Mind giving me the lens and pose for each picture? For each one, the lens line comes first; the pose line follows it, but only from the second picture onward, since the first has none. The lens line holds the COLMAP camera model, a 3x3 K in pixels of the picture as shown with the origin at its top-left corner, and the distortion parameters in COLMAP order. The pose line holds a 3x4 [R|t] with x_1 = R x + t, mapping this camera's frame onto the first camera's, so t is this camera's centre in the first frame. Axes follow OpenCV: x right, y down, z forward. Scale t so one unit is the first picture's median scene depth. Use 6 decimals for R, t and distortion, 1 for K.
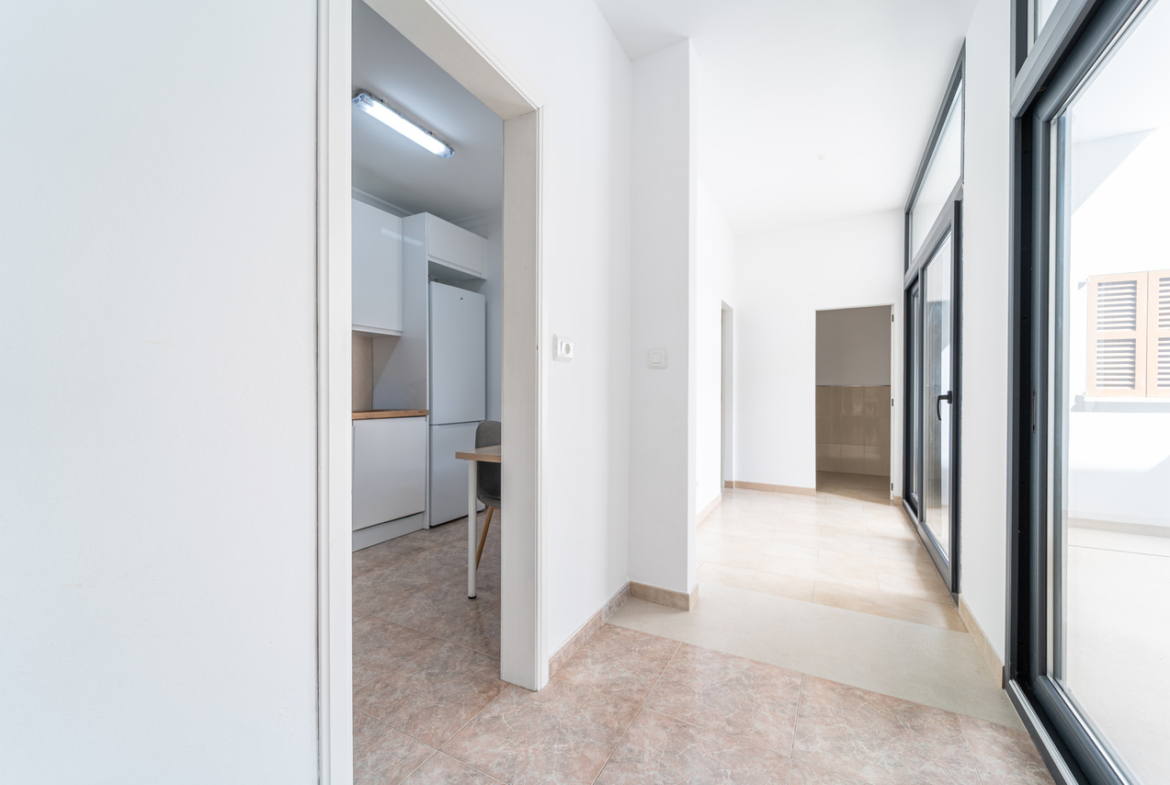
lens RADIAL K [[467.3, 0, 585.0], [0, 467.3, 392.5], [0, 0, 1]] dist [0.000524, -0.000217]
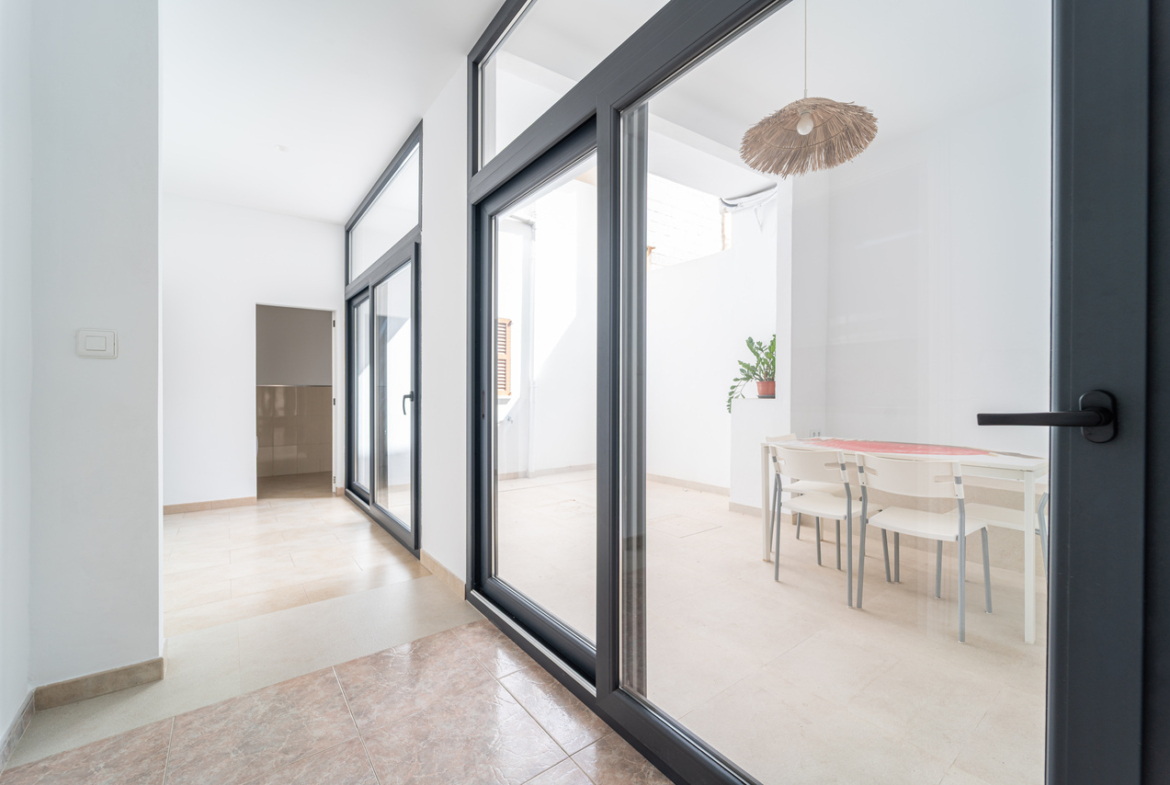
lens RADIAL K [[467.3, 0, 585.0], [0, 467.3, 392.5], [0, 0, 1]] dist [0.000524, -0.000217]
pose [[0.414452, -0.000736, 0.910071, -0.208603], [0.000838, 1.000000, 0.000427, -0.000683], [-0.910071, 0.000585, 0.414452, 0.060831]]
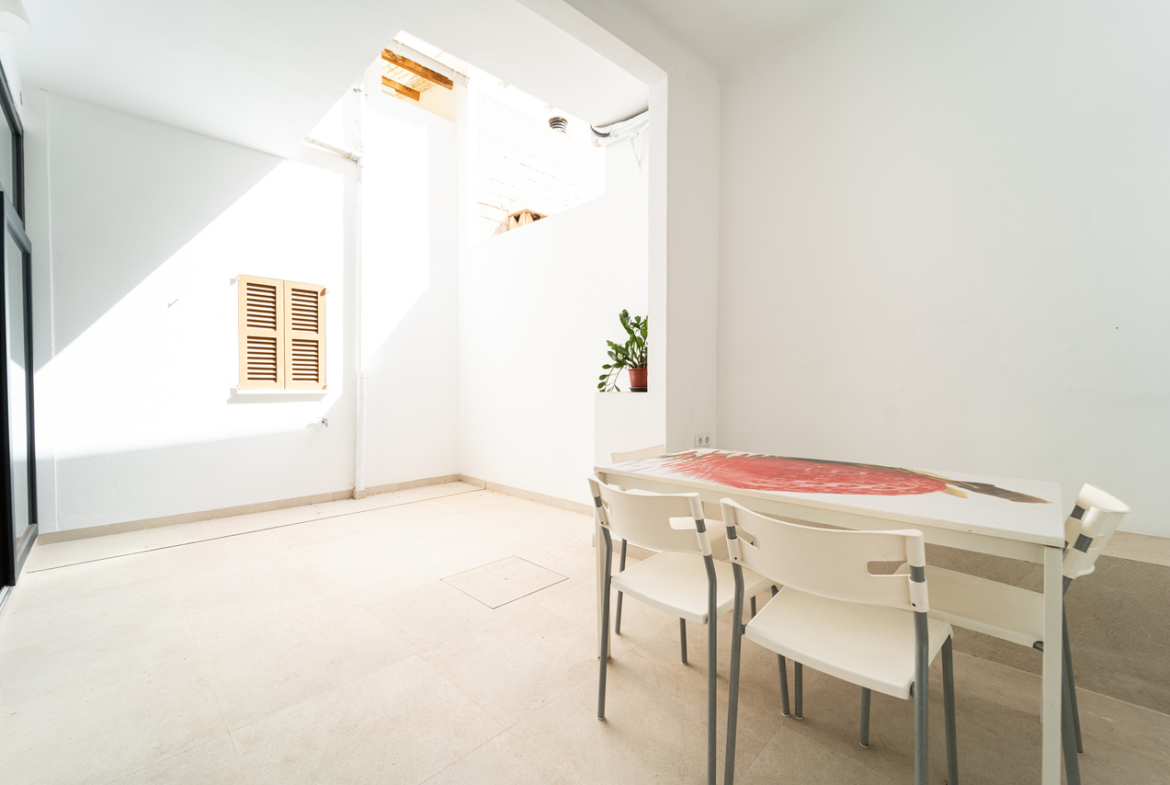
lens RADIAL K [[476.9, 0, 576.8], [0, 476.9, 390.4], [0, 0, 1]] dist [-0.000085, -0.000315]
pose [[0.292293, -0.013460, 0.956234, 0.284761], [0.005621, 0.999908, 0.012356, 0.001821], [-0.956312, 0.001763, 0.292342, -0.031309]]
